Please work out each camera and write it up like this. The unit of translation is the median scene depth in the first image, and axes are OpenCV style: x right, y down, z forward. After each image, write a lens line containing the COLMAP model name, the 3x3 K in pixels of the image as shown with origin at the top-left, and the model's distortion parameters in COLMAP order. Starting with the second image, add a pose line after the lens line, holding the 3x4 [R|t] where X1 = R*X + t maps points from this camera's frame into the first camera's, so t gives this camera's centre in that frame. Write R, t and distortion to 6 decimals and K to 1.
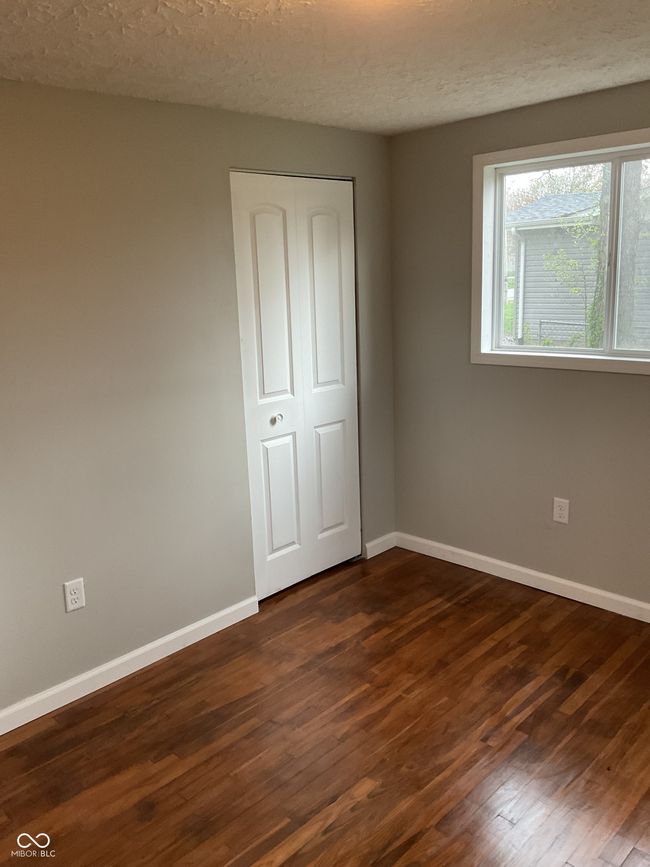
lens RADIAL K [[719.7, 0, 320.2], [0, 719.7, 431.2], [0, 0, 1]] dist [0.137223, -0.251731]
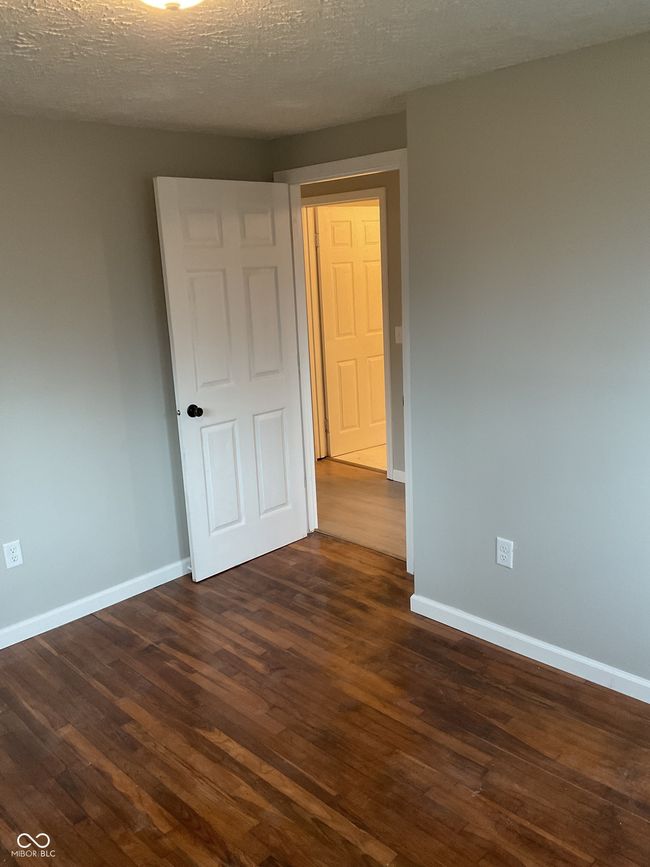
lens RADIAL K [[719.7, 0, 320.2], [0, 719.7, 431.2], [0, 0, 1]] dist [0.137223, -0.251731]
pose [[-0.018991, 0.265401, -0.963951, 0.714945], [-0.173211, 0.948674, 0.264607, -0.195906], [0.984702, 0.171992, 0.027954, 0.756436]]
